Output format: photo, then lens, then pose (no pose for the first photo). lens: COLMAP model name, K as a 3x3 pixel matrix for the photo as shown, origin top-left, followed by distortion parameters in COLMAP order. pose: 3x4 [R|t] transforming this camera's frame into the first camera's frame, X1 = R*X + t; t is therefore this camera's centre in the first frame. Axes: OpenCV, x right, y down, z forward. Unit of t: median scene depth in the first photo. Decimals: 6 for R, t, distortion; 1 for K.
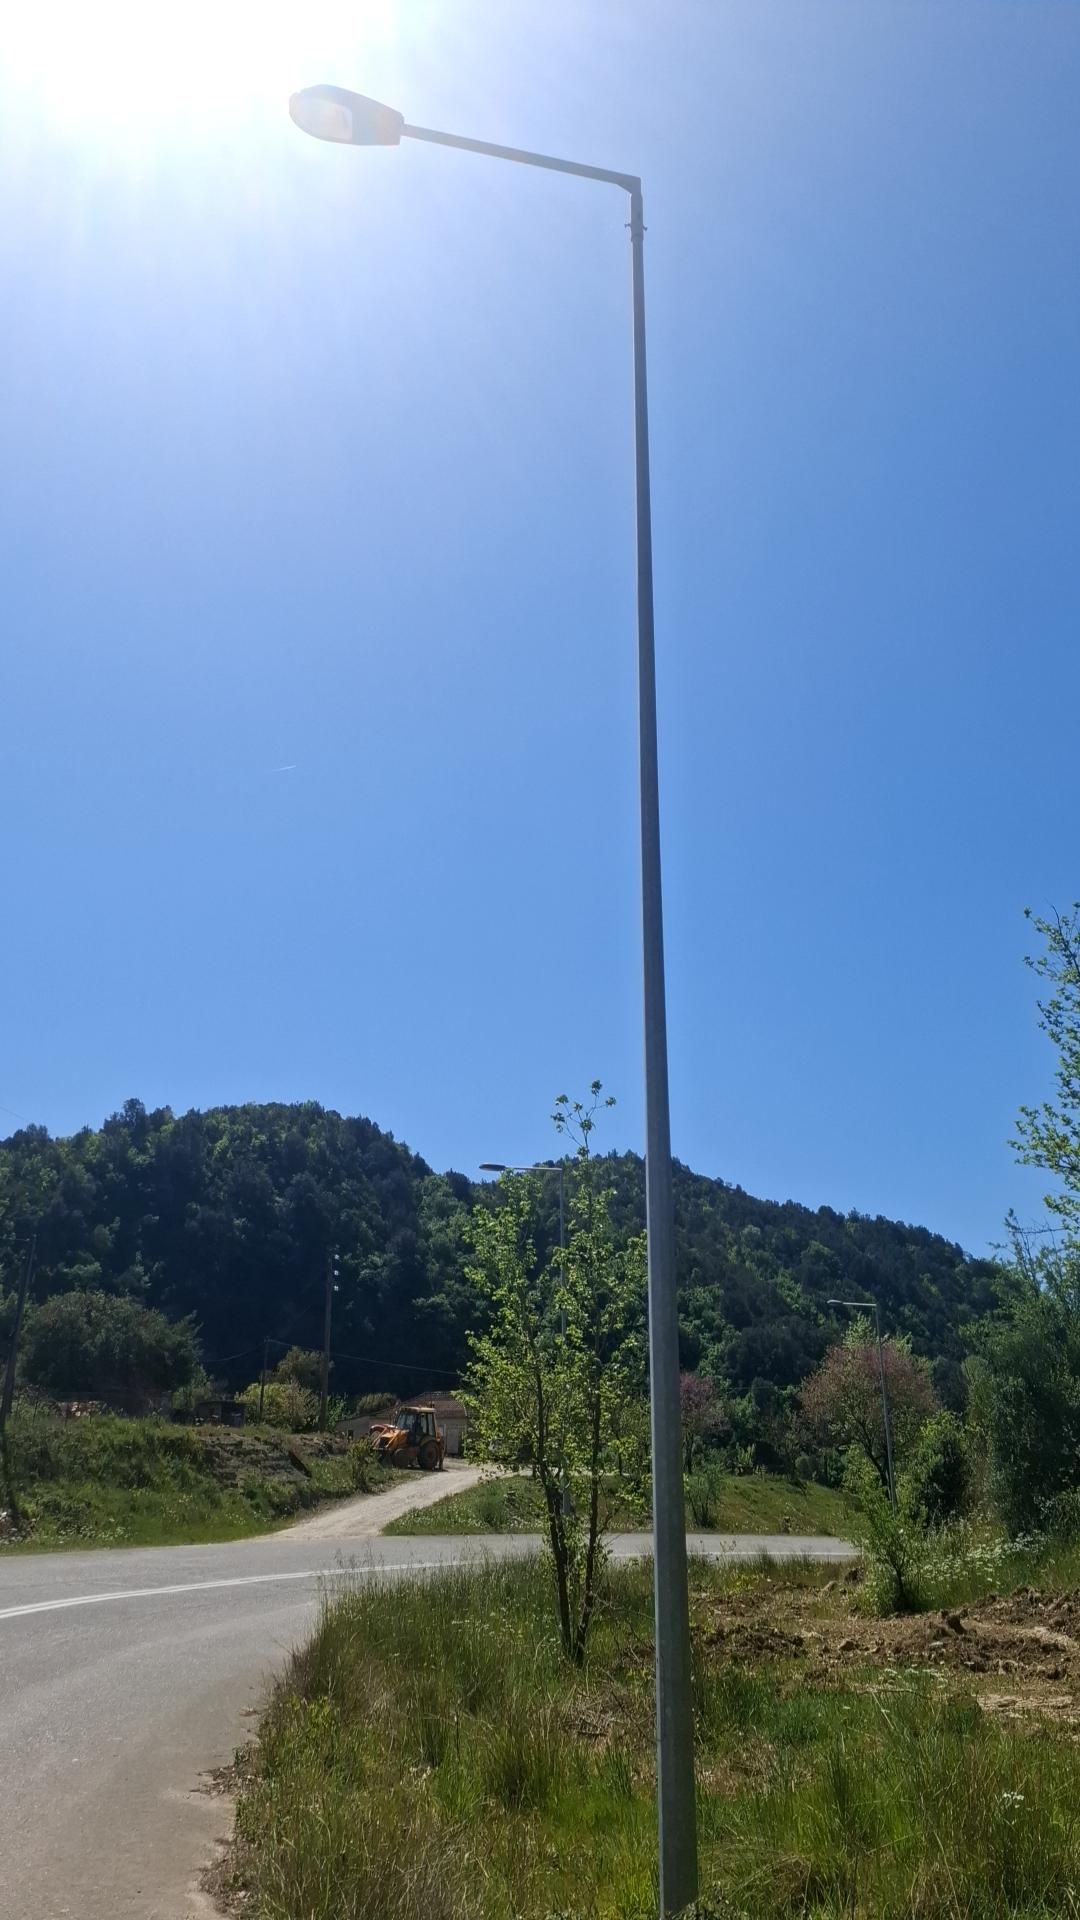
lens RADIAL K [[1494.7, 0, 524.2], [0, 1494.7, 933.4], [0, 0, 1]] dist [0.156719, -0.276708]
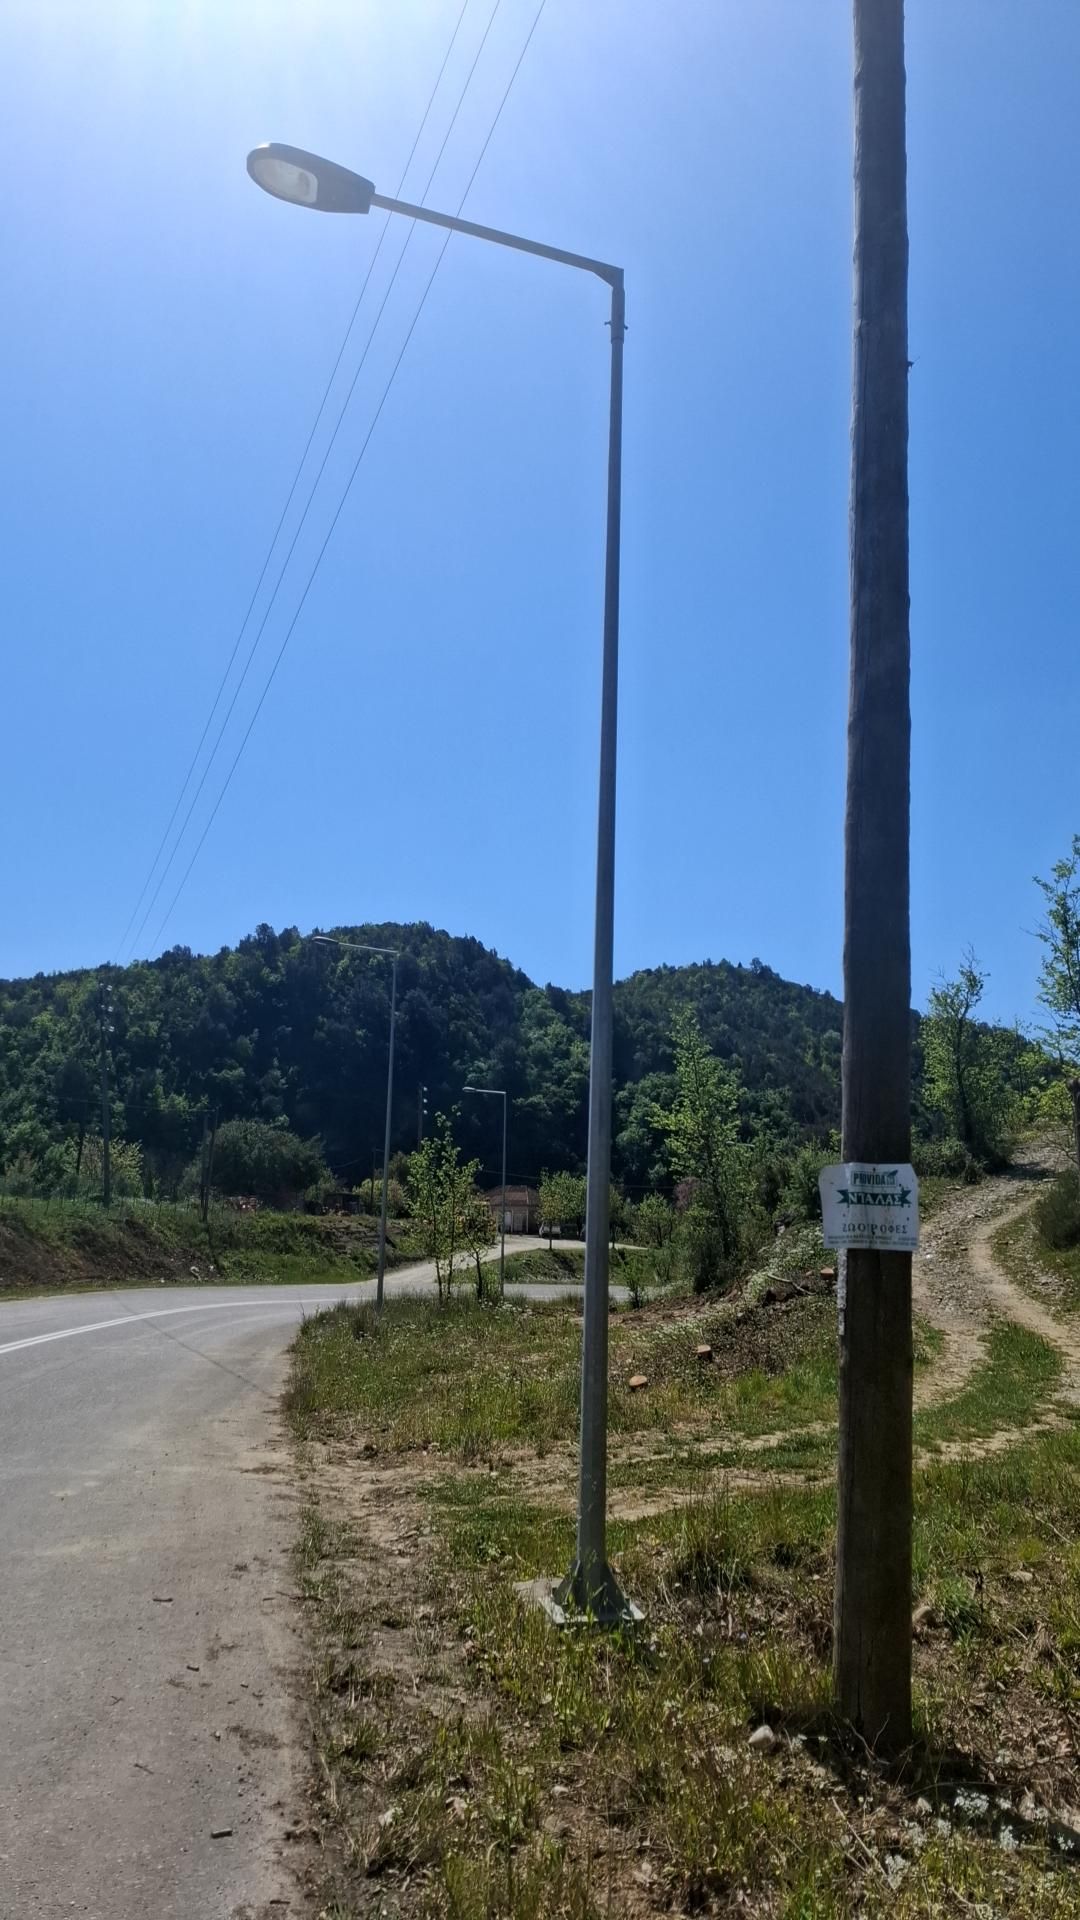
lens RADIAL K [[1667.5, 0, 540.0], [0, 1667.5, 960.0], [0, 0, 1]] dist [0.210086, 0.000948]
pose [[0.996273, -0.003109, -0.086199, 0.052659], [0.018115, 0.984604, 0.173860, -0.076692], [0.084331, -0.174774, 0.980991, -0.208634]]
